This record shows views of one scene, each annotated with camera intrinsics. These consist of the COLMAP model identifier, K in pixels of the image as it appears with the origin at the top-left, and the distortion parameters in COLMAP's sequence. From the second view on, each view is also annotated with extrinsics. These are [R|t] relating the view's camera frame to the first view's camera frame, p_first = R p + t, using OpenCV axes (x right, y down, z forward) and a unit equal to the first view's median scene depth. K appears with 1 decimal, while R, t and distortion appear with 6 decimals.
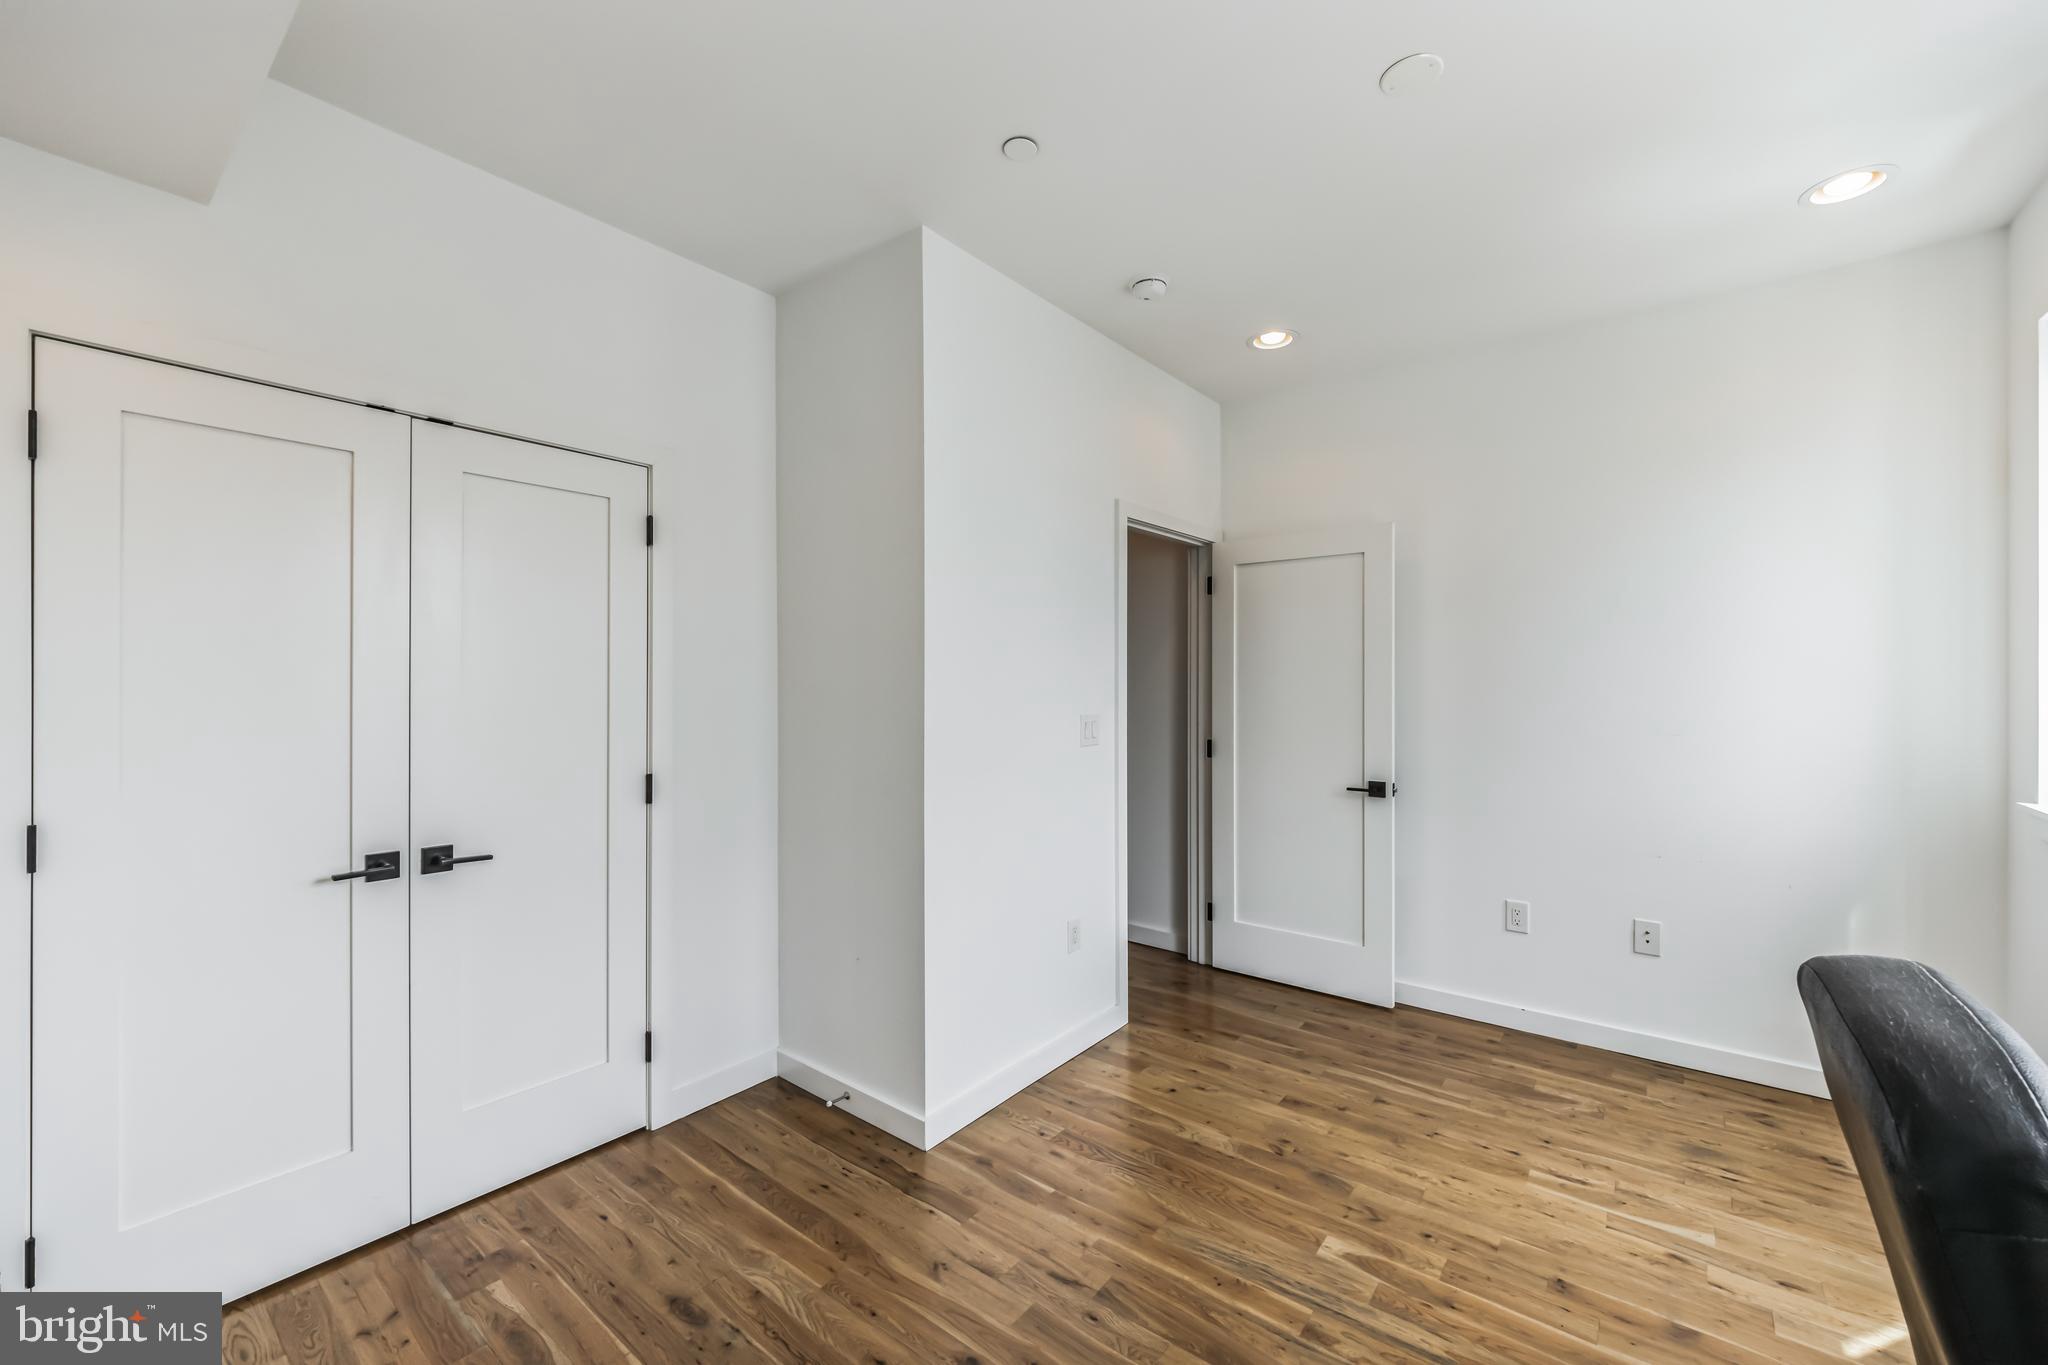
lens RADIAL K [[823.3, 0, 1025.9], [0, 823.3, 679.8], [0, 0, 1]] dist [-0.002211, -0.000155]
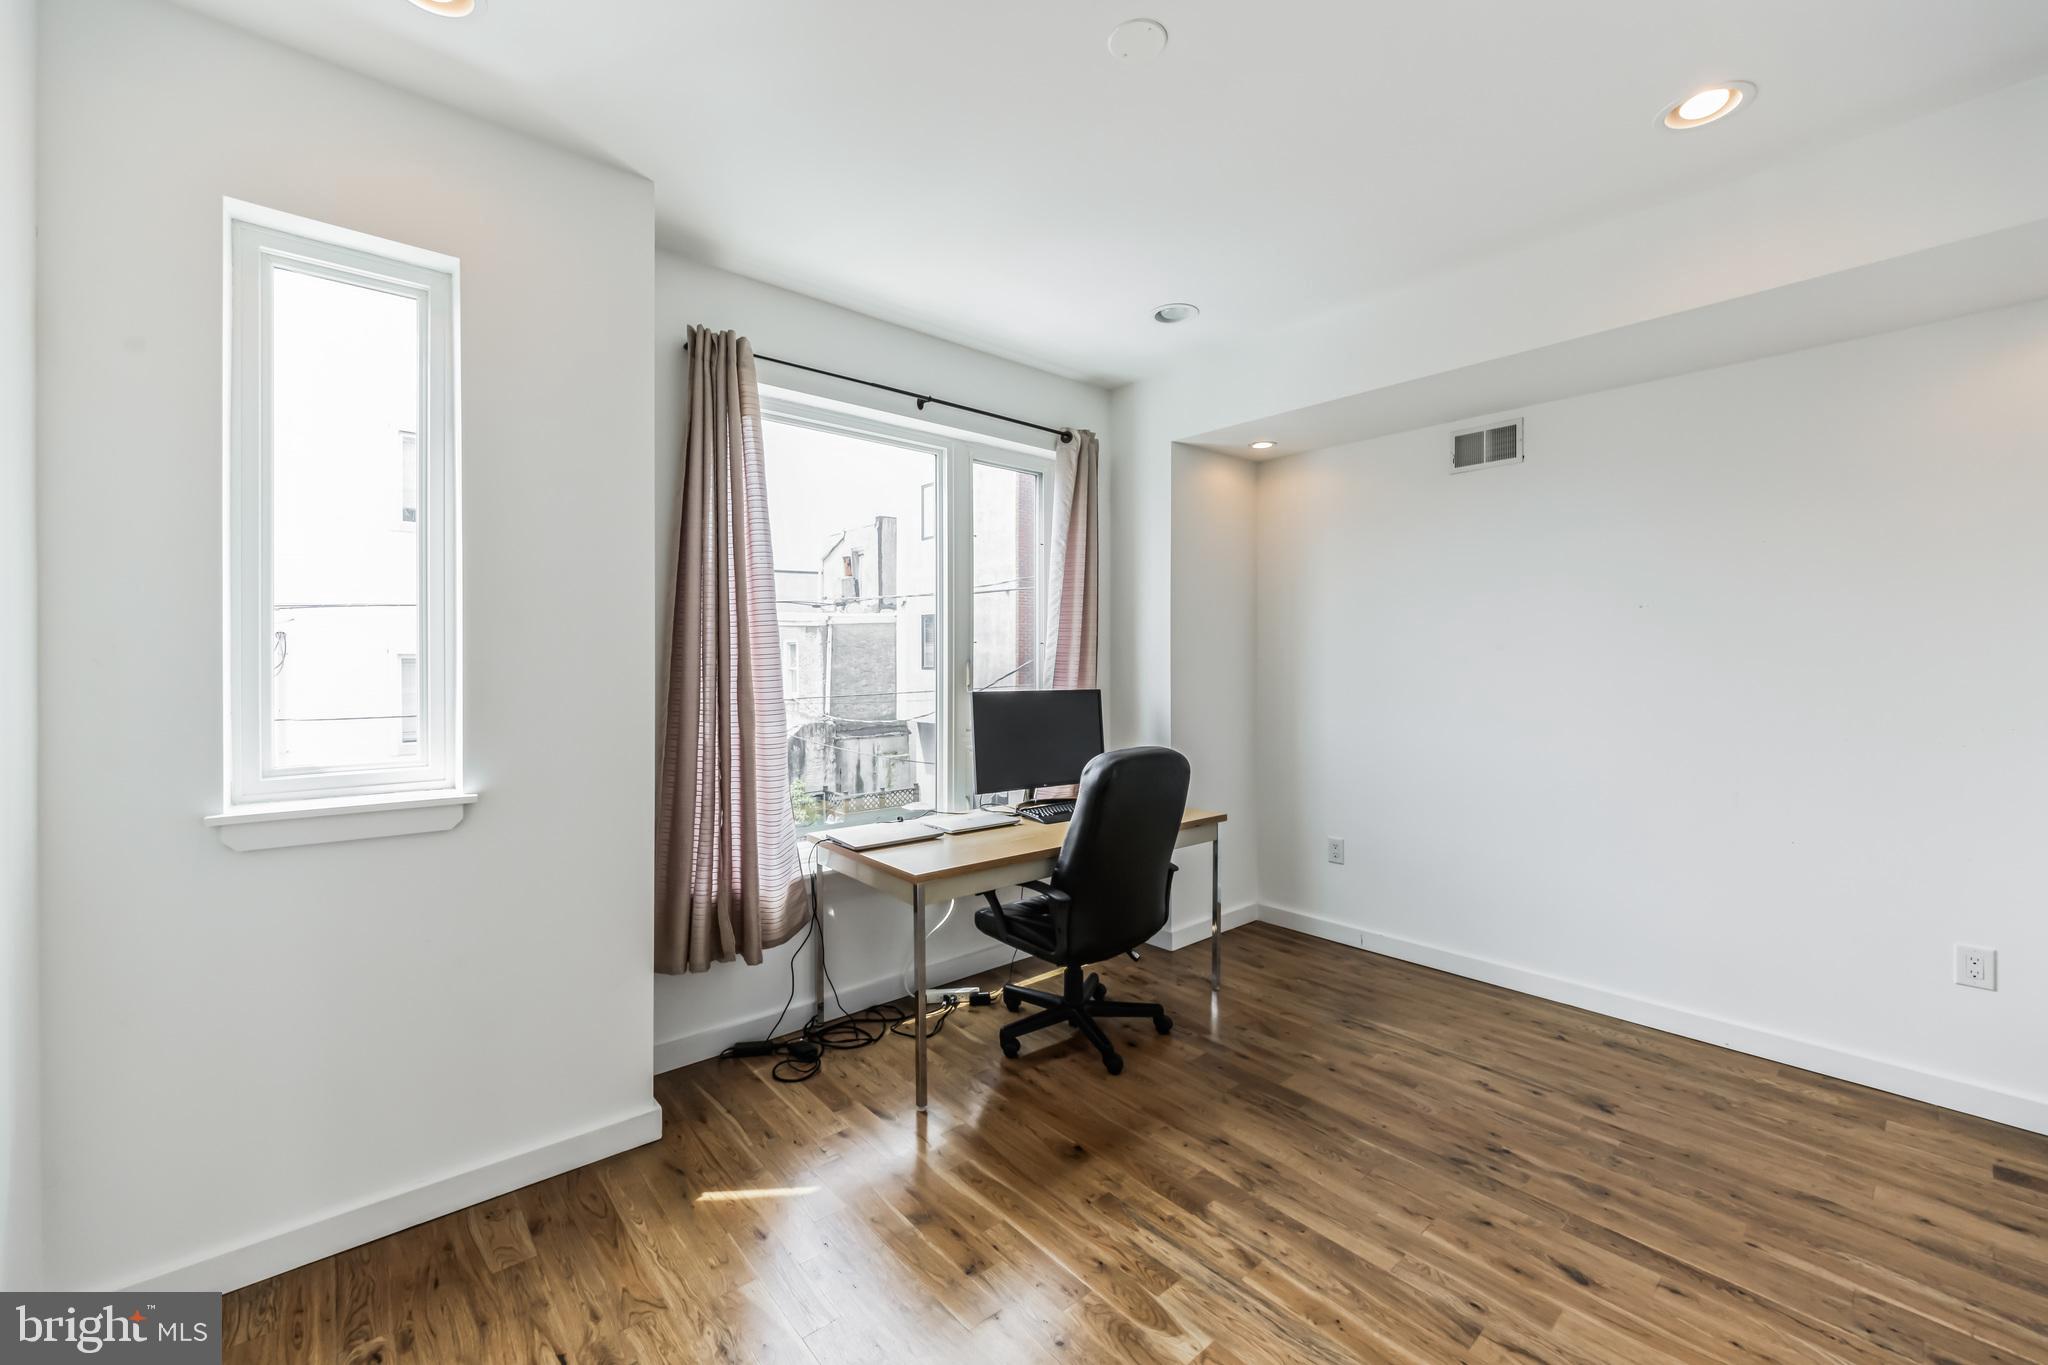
lens RADIAL K [[823.3, 0, 1023.0], [0, 823.3, 668.9], [0, 0, 1]] dist [-0.002211, -0.000155]
pose [[-0.983268, -0.009896, 0.181897, 0.426233], [-0.007879, 0.999899, 0.011809, 0.008228], [-0.181996, 0.010178, -0.983247, 1.981424]]
